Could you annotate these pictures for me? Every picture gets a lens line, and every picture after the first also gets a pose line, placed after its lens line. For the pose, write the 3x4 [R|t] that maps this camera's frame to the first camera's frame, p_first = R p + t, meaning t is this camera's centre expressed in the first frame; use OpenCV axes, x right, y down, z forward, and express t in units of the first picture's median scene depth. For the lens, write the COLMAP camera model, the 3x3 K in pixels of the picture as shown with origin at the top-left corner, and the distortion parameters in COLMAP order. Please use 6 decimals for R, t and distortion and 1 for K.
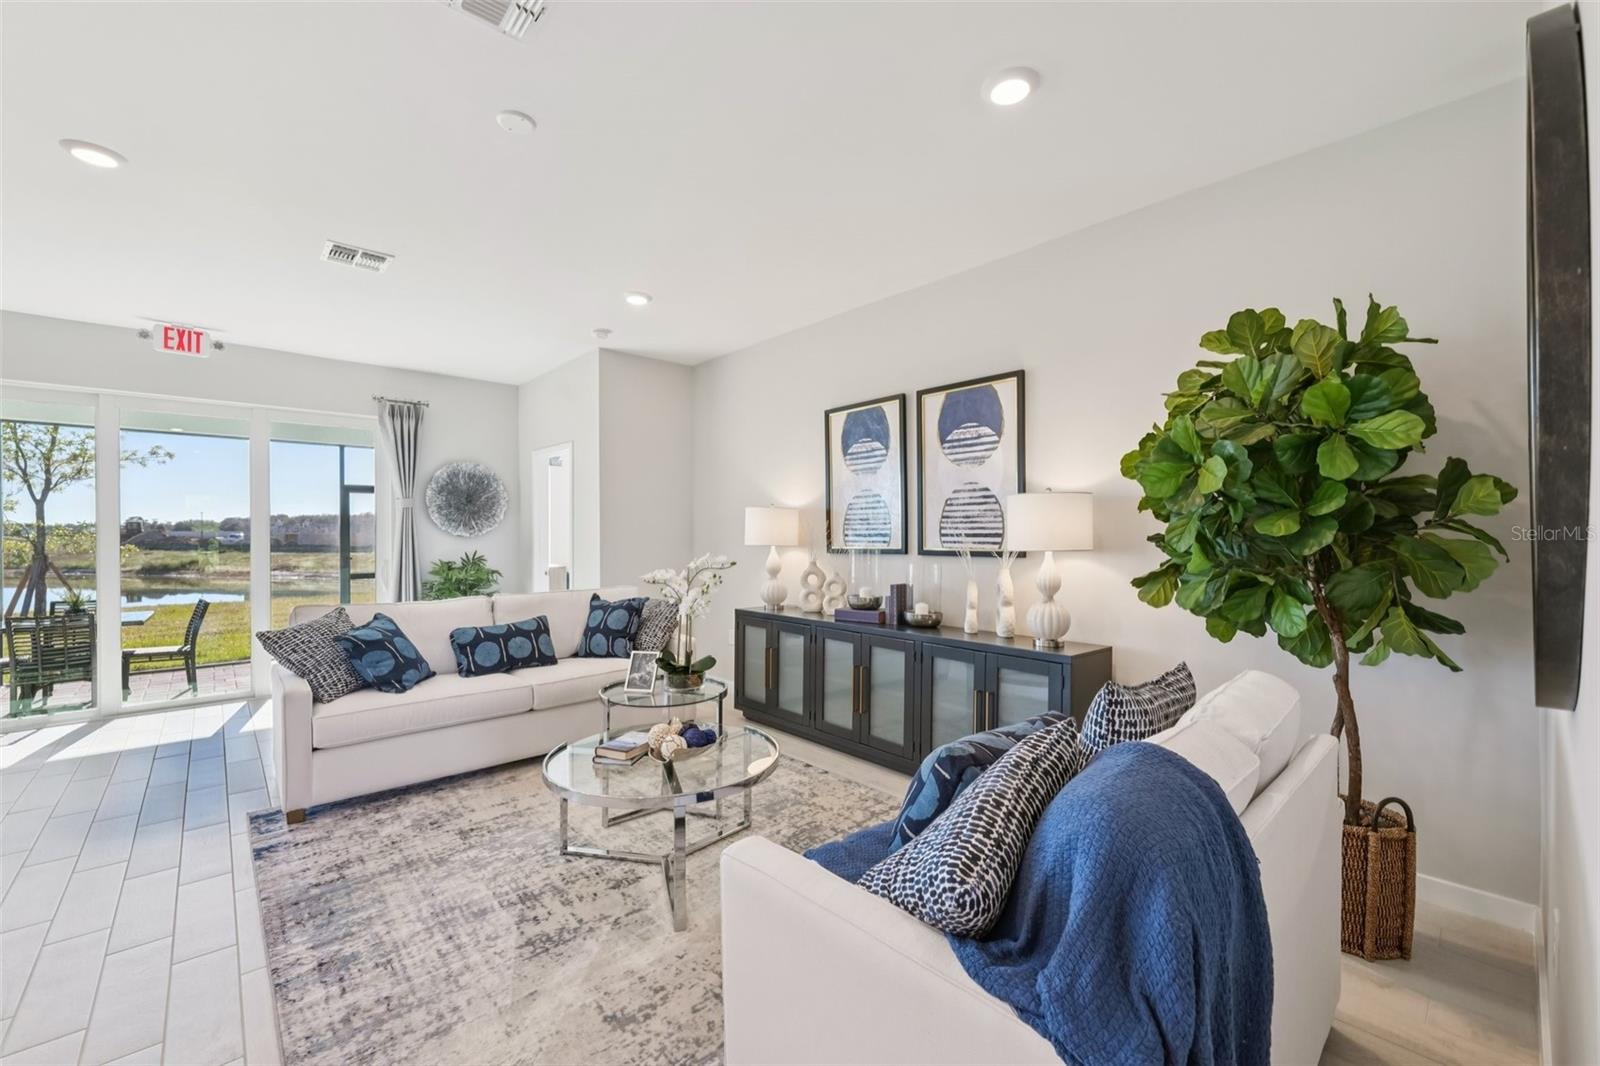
lens RADIAL K [[653.6, 0, 800.8], [0, 653.6, 532.5], [0, 0, 1]] dist [0.000672, -0.000353]
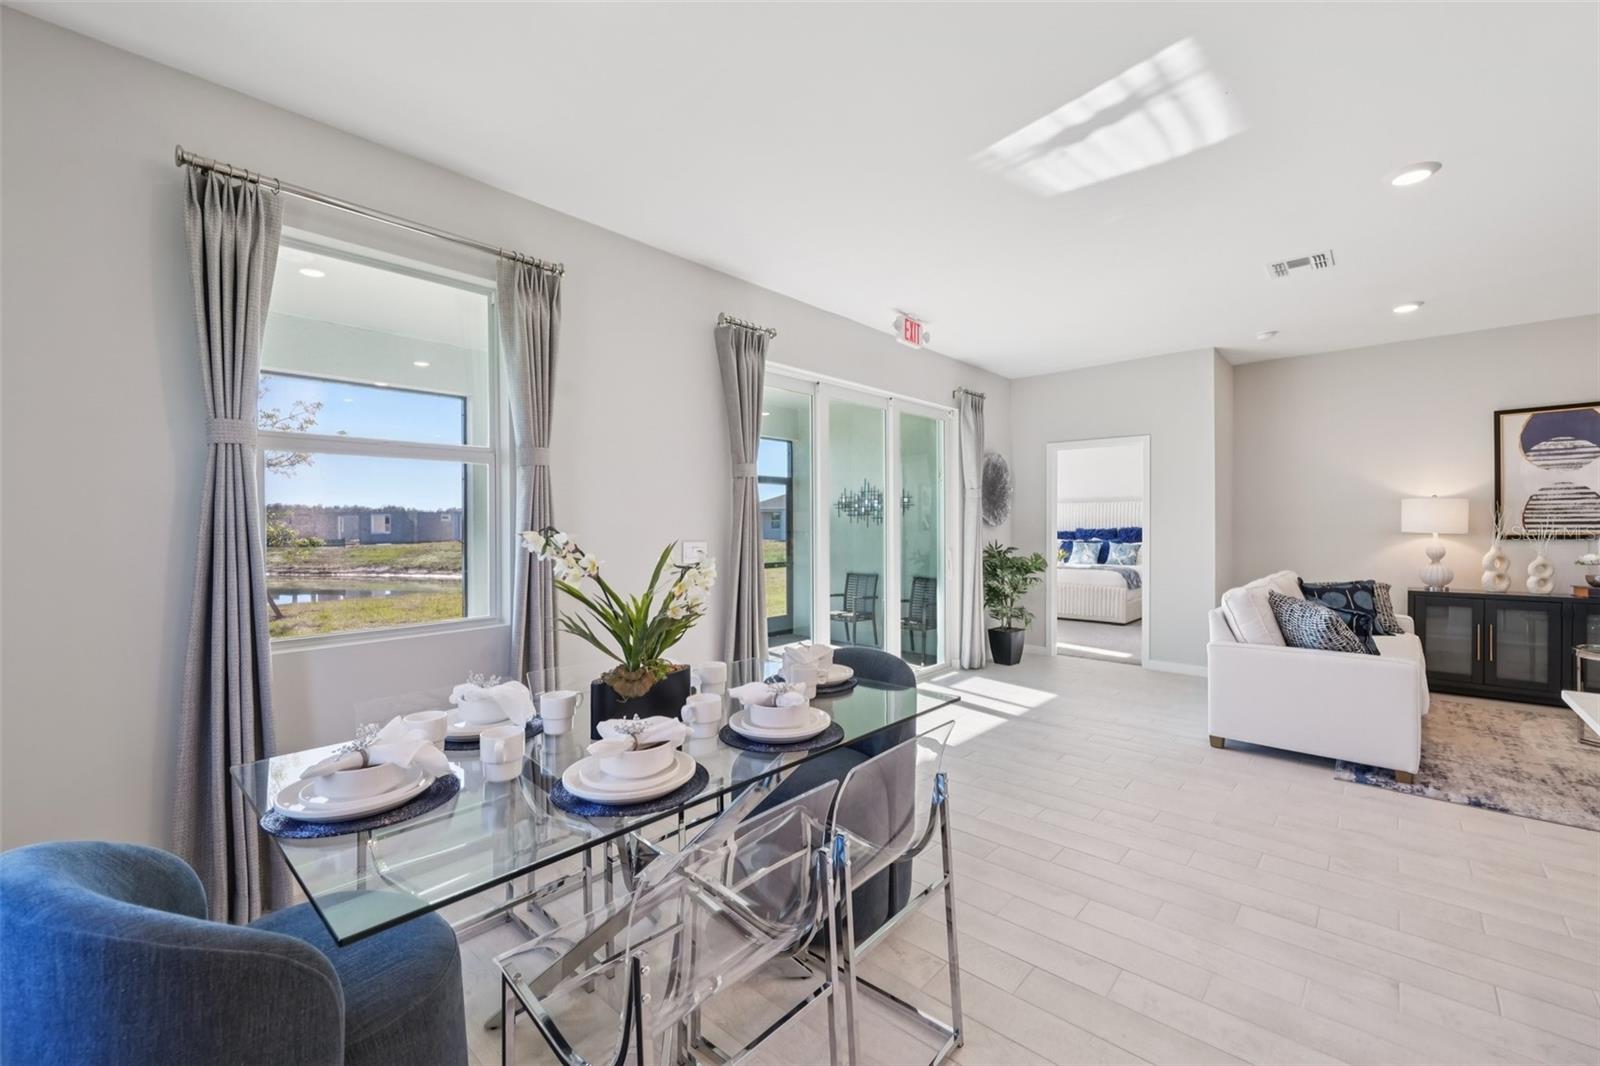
lens RADIAL K [[653.6, 0, 818.5], [0, 653.6, 524.8], [0, 0, 1]] dist [0.000672, -0.000353]
pose [[0.994770, -0.000465, 0.102136, -1.415773], [0.000454, 1.000000, 0.000136, 0.006922], [-0.102136, -0.000089, 0.994770, 0.006133]]
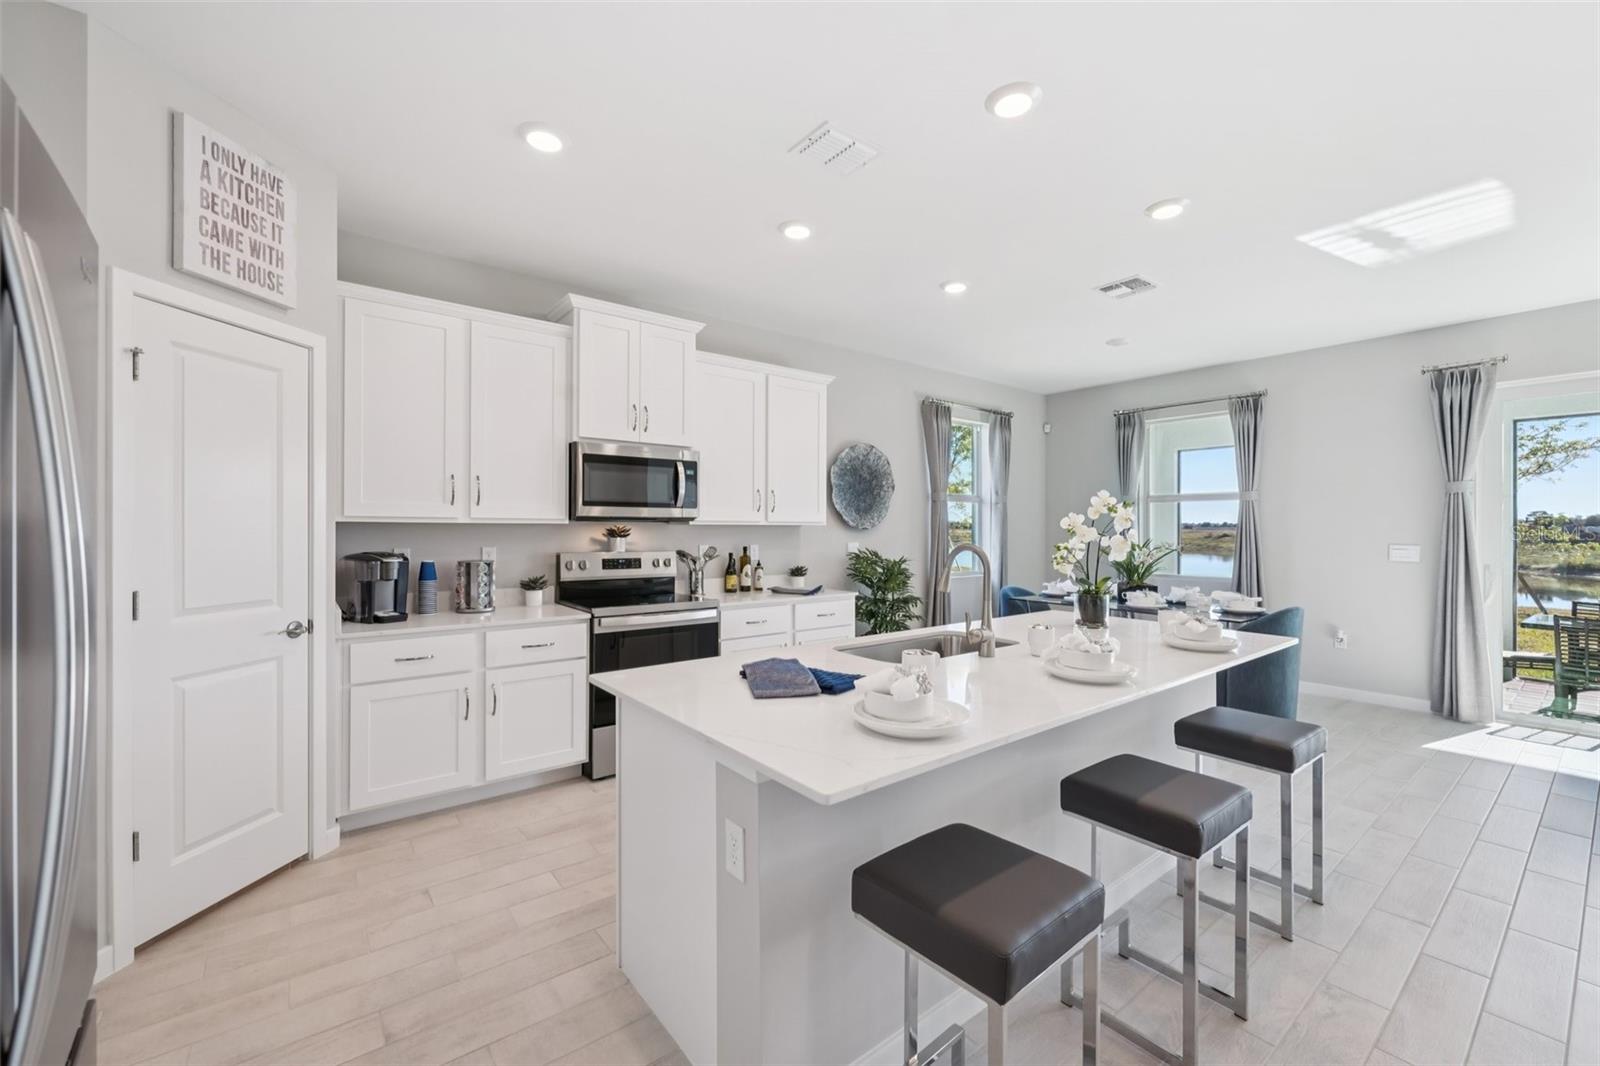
lens RADIAL K [[653.6, 0, 796.7], [0, 653.6, 534.6], [0, 0, 1]] dist [0.000672, -0.000353]
pose [[-0.073227, 0.008658, -0.997278, -0.173269], [0.000764, 0.999963, 0.008625, -0.000616], [0.997315, -0.000130, -0.073231, -0.100496]]
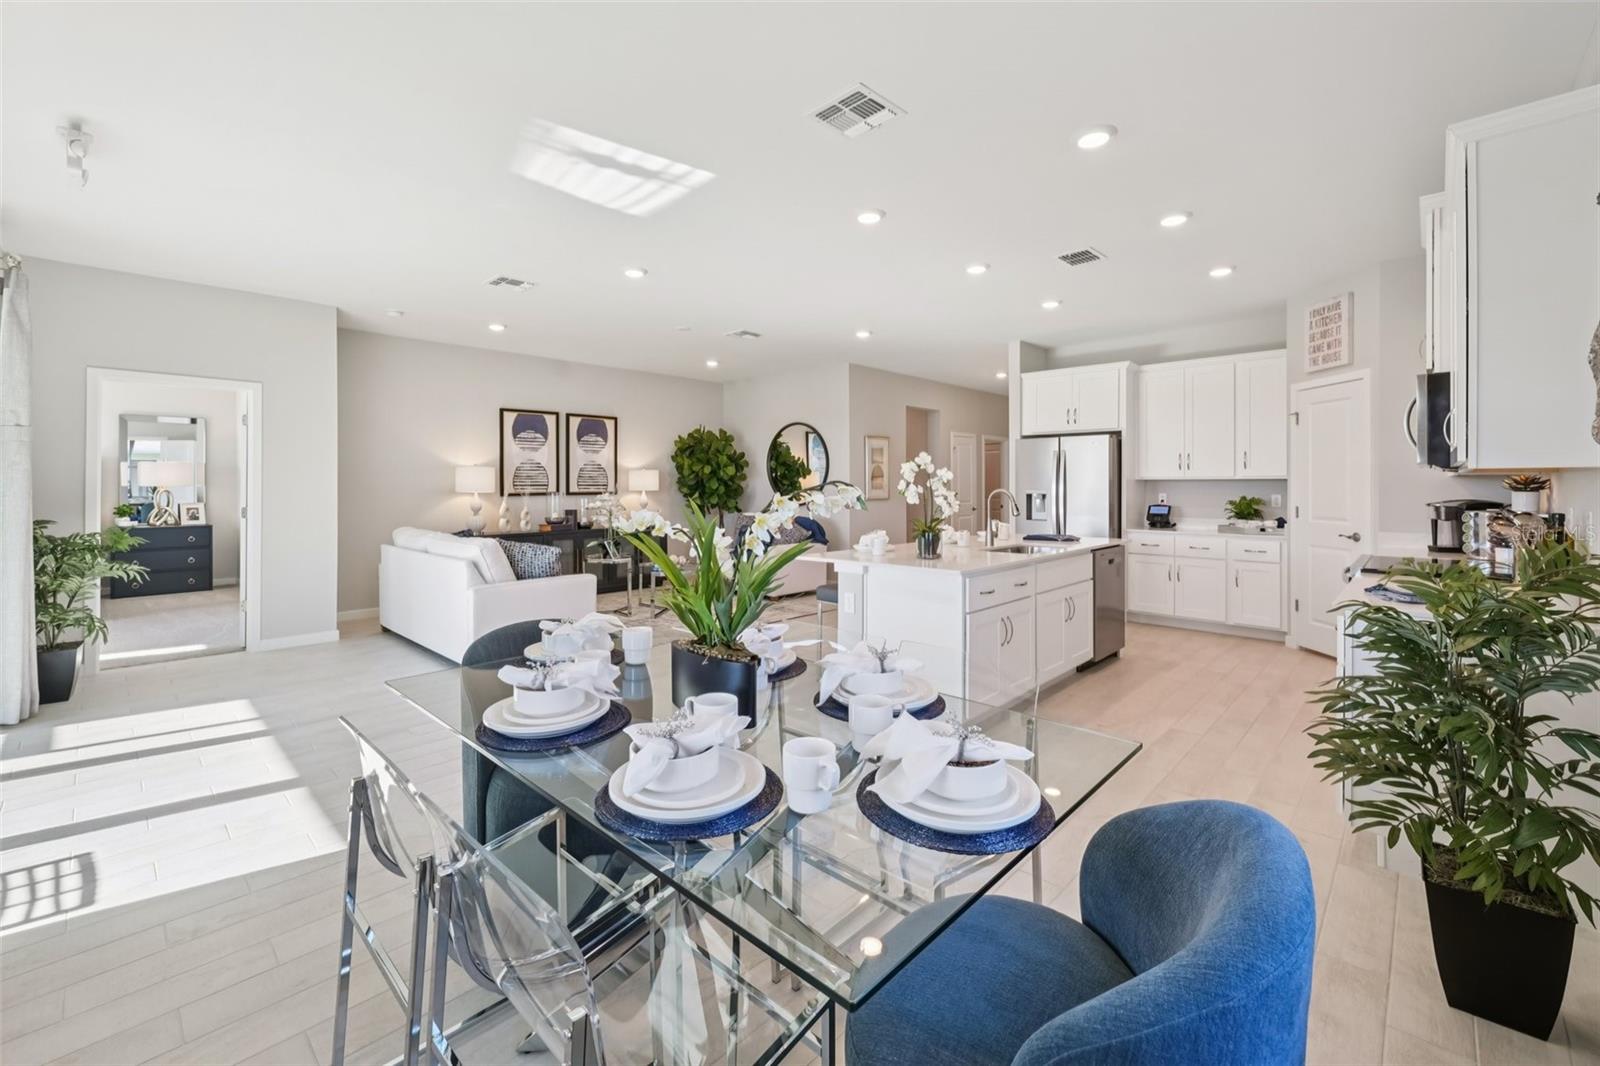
lens RADIAL K [[653.6, 0, 790.9], [0, 653.6, 486.8], [0, 0, 1]] dist [0.000672, -0.000353]
pose [[-0.065598, -0.001070, 0.997846, -1.881407], [-0.000432, 0.999999, 0.001044, 0.006847], [-0.997846, -0.000363, -0.065598, 0.445397]]
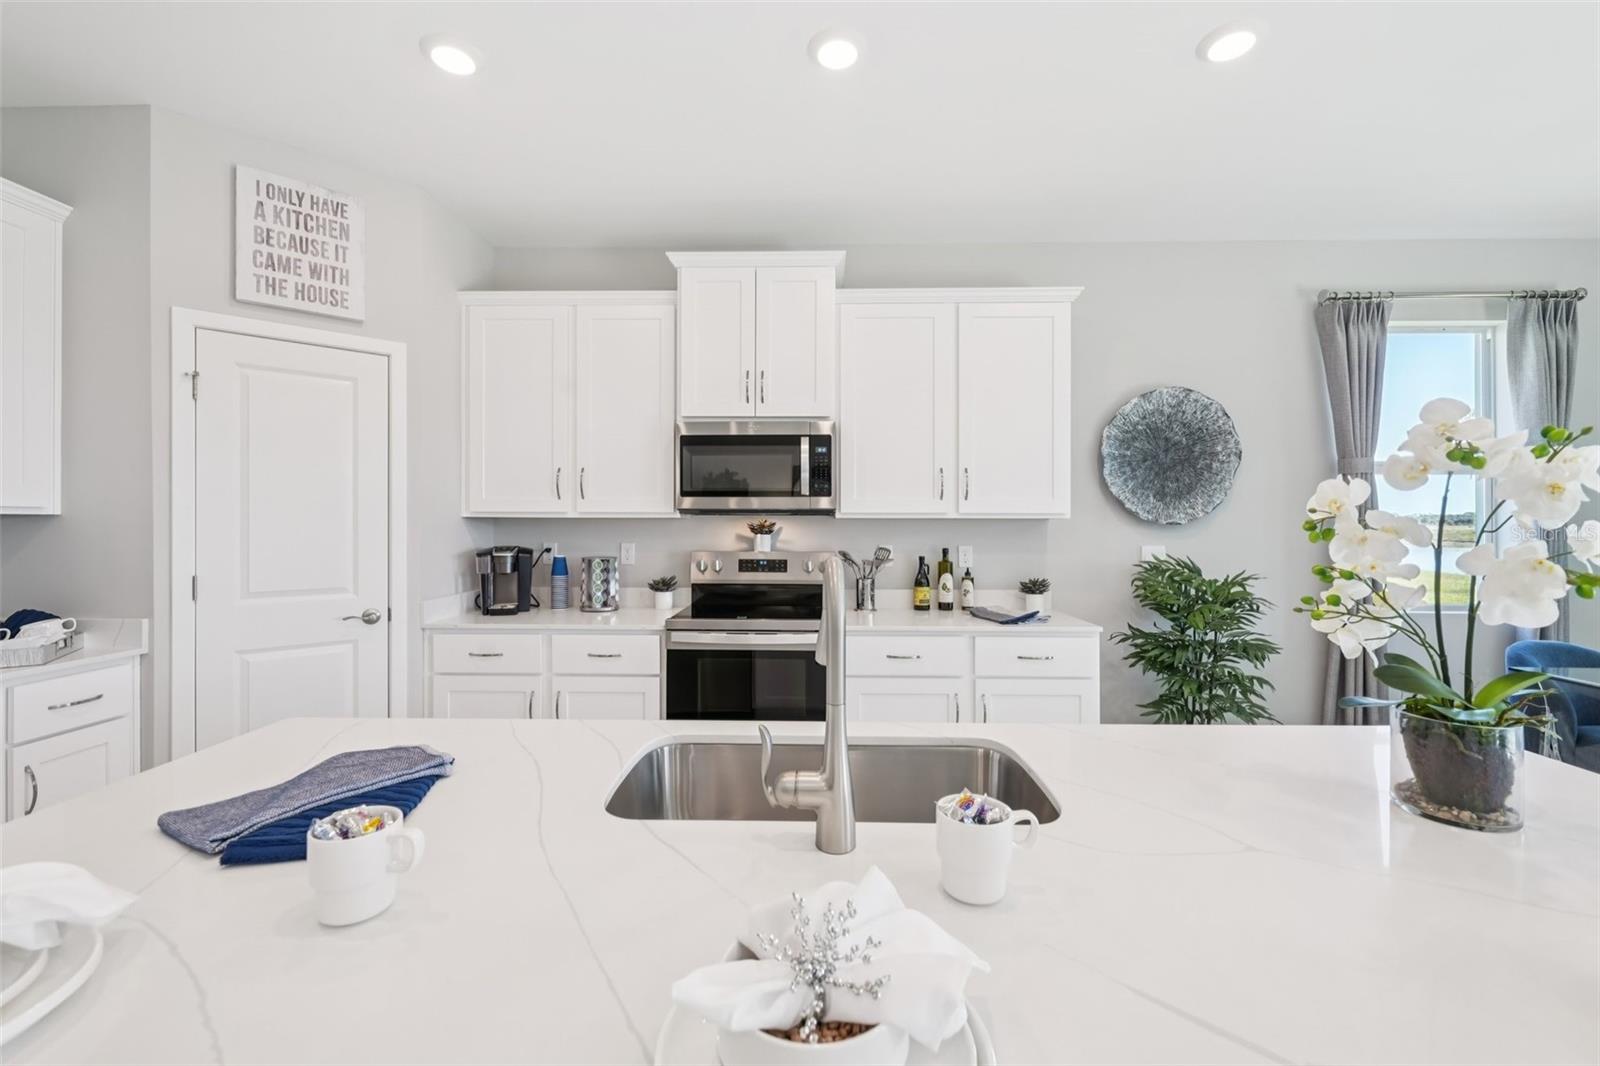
lens RADIAL K [[653.6, 0, 803.7], [0, 653.6, 527.5], [0, 0, 1]] dist [0.000672, -0.000353]
pose [[-0.689591, 0.002571, -0.724194, -0.593249], [0.000235, 0.999994, 0.003327, 0.001081], [0.724199, 0.002124, -0.689588, 0.177293]]
